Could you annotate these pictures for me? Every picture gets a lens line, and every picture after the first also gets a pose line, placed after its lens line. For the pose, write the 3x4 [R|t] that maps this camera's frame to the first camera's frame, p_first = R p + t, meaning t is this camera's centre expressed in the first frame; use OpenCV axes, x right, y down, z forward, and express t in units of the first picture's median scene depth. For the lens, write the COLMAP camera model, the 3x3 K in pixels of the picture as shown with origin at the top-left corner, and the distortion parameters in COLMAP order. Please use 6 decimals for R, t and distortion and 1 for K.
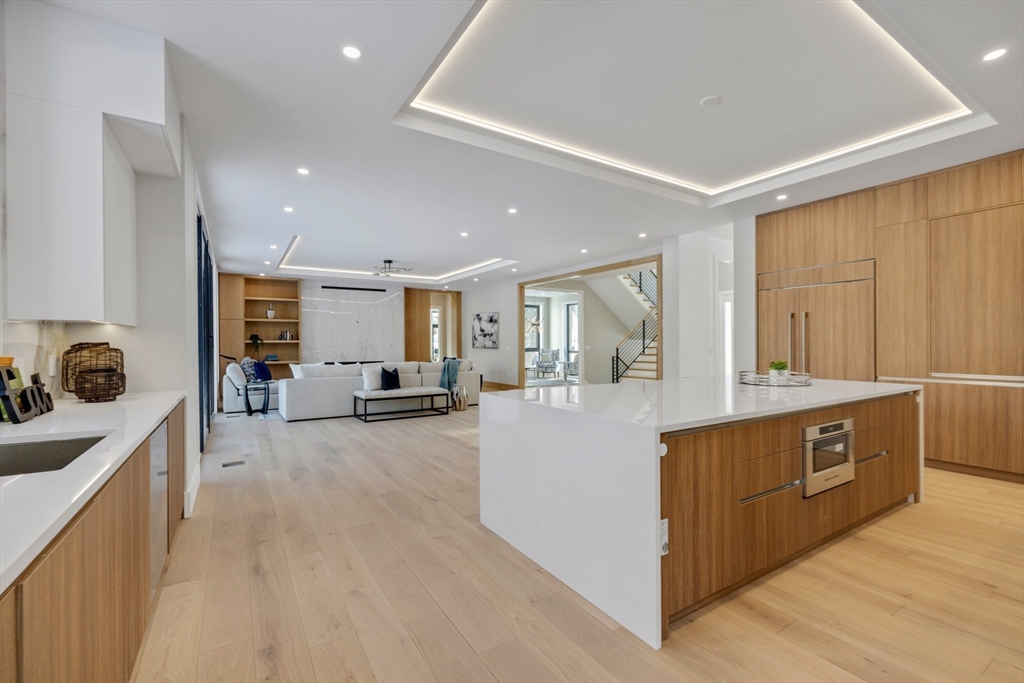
lens RADIAL K [[430.6, 0, 512.8], [0, 430.6, 346.1], [0, 0, 1]] dist [0.003868, -0.001421]
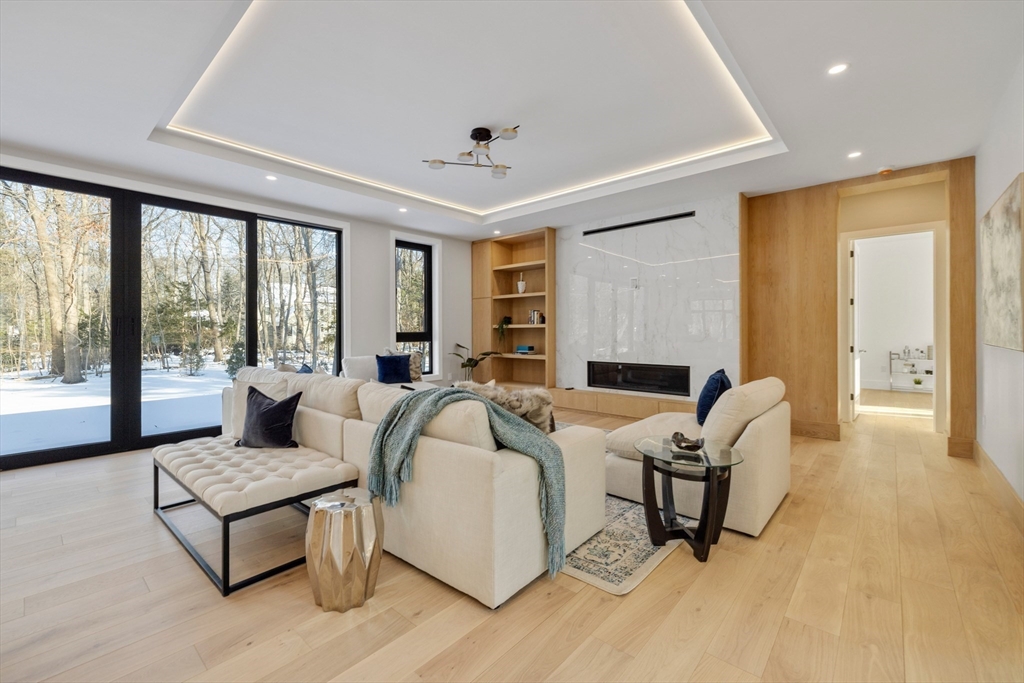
lens RADIAL K [[430.6, 0, 516.4], [0, 430.6, 330.8], [0, 0, 1]] dist [0.003868, -0.001421]
pose [[0.282507, 0.005743, -0.959248, 0.106852], [-0.003441, 0.999982, 0.004974, -0.006394], [0.959259, 0.001896, 0.282521, 0.800494]]
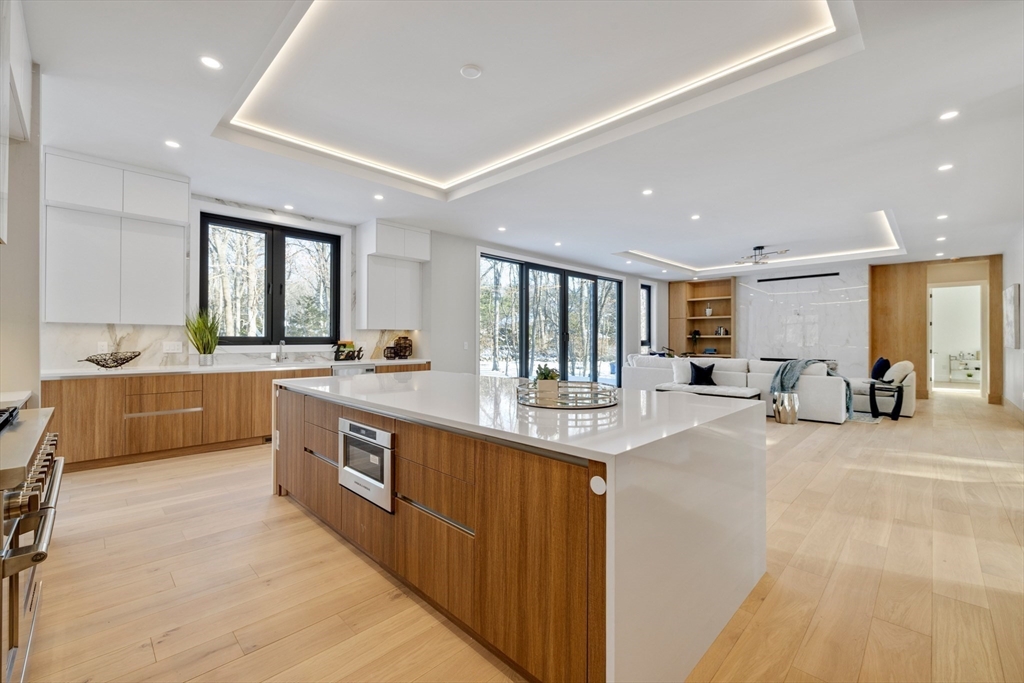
lens RADIAL K [[430.6, 0, 519.1], [0, 430.6, 337.4], [0, 0, 1]] dist [0.003868, -0.001421]
pose [[0.234399, 0.002369, -0.972138, 0.409865], [-0.009397, 0.999956, 0.000171, -0.004150], [0.972095, 0.009095, 0.234411, 0.264235]]
